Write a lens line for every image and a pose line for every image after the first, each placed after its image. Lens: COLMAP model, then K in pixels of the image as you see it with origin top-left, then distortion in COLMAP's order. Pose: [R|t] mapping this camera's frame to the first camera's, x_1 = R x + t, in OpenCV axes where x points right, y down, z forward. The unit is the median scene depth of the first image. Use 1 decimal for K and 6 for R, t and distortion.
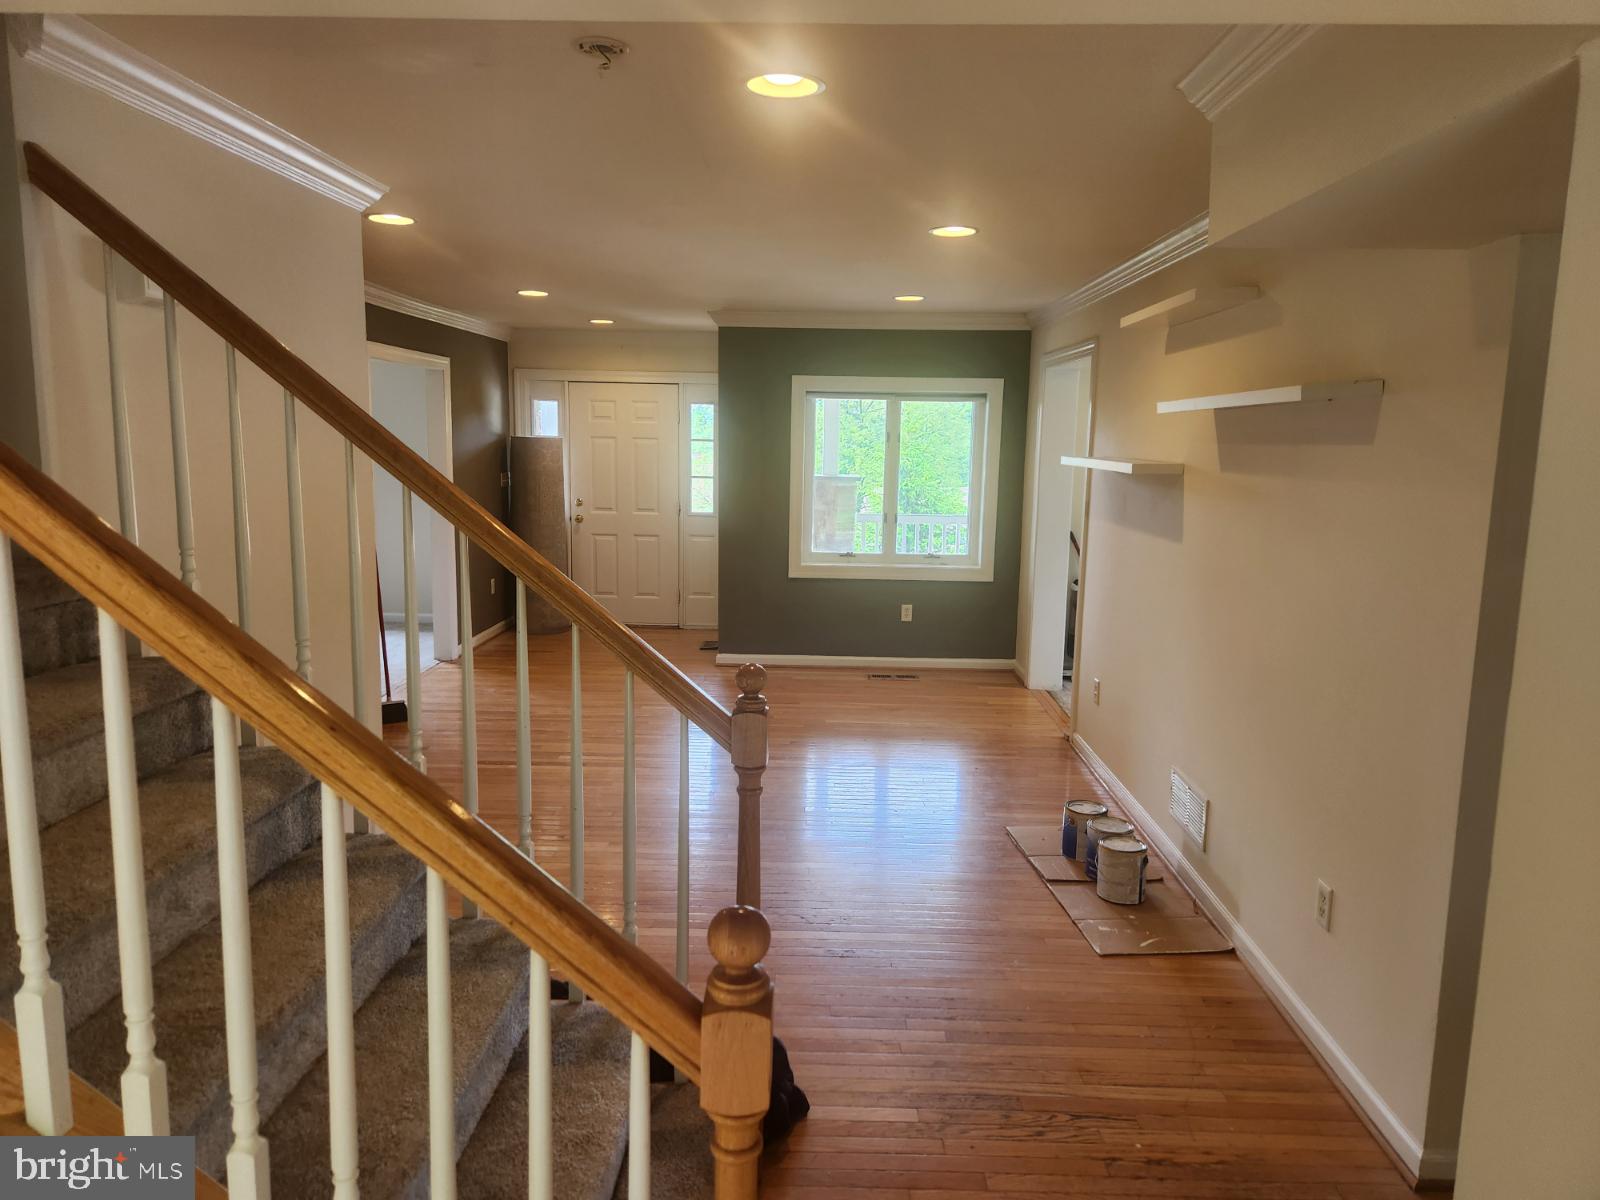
lens RADIAL K [[1070.3, 0, 796.6], [0, 1070.3, 594.7], [0, 0, 1]] dist [0.086997, -0.061494]
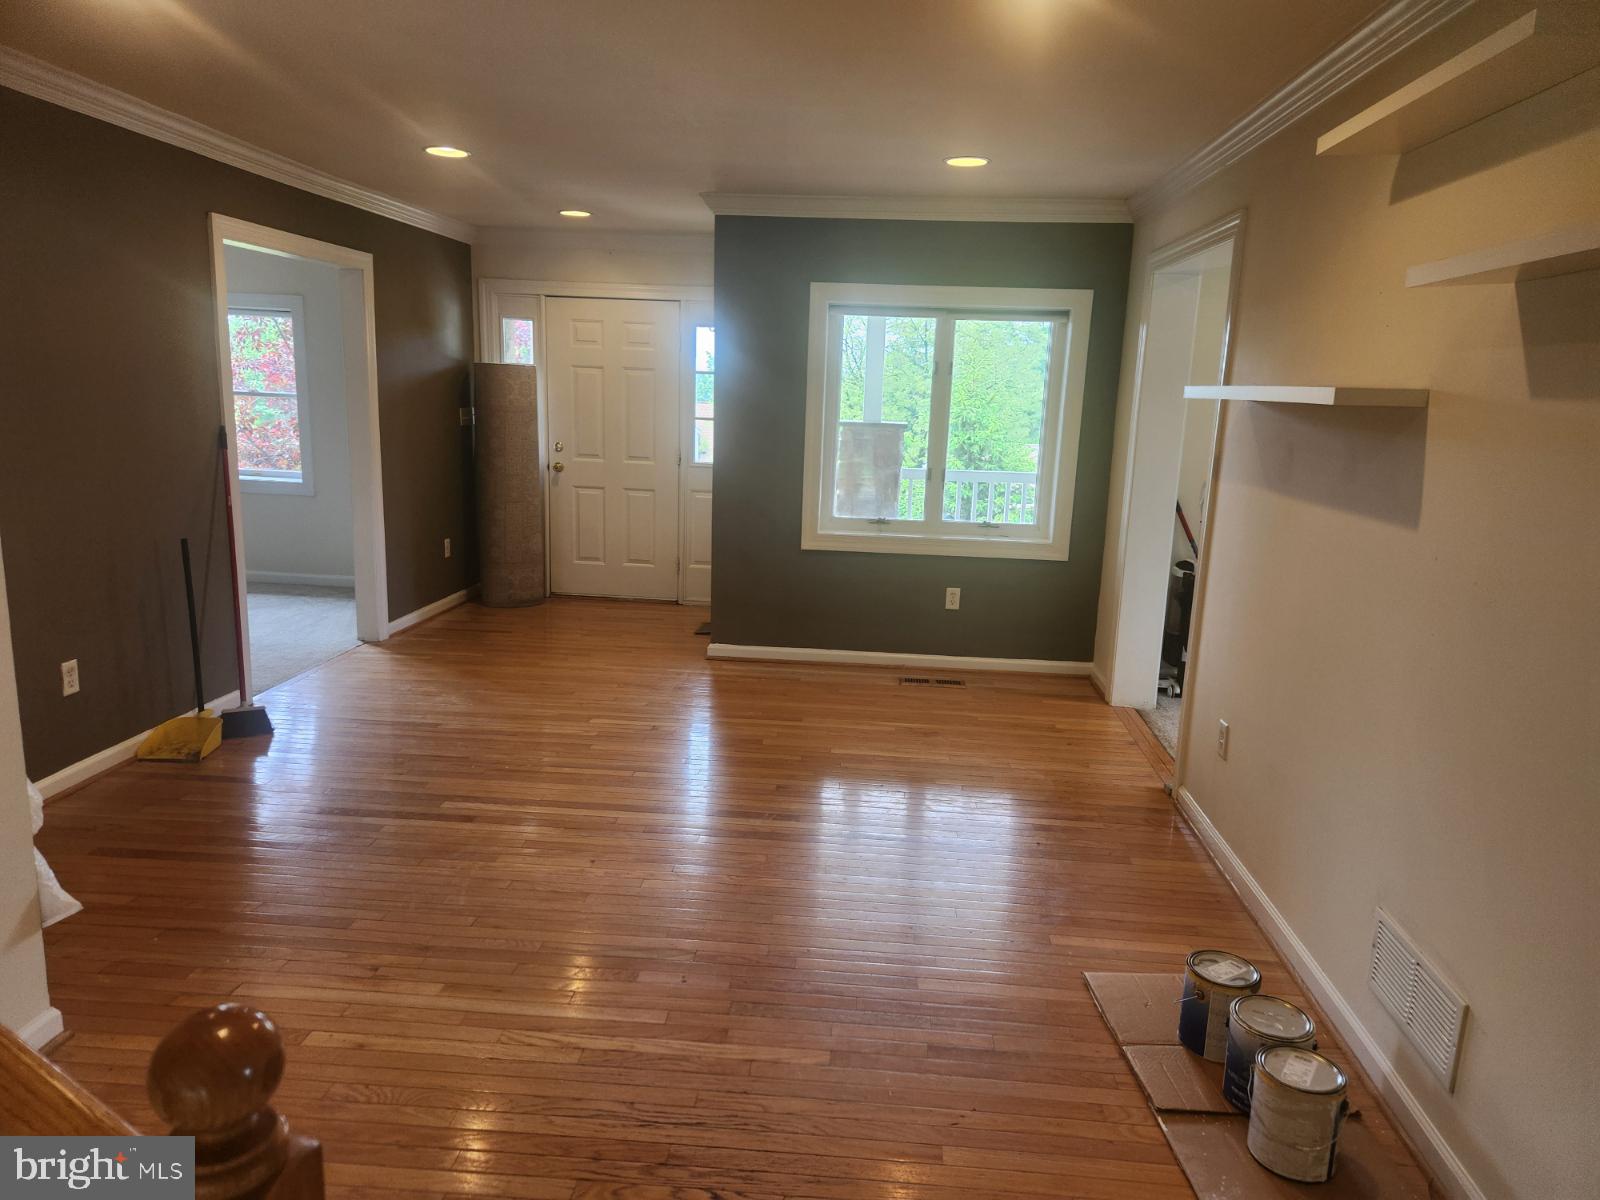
lens RADIAL K [[1070.3, 0, 803.3], [0, 1070.3, 610.4], [0, 0, 1]] dist [0.086997, -0.061494]
pose [[0.998339, 0.028037, -0.050328, 0.034601], [-0.025127, 0.998026, 0.057555, -0.016505], [0.051842, -0.056194, 0.997073, 0.225539]]
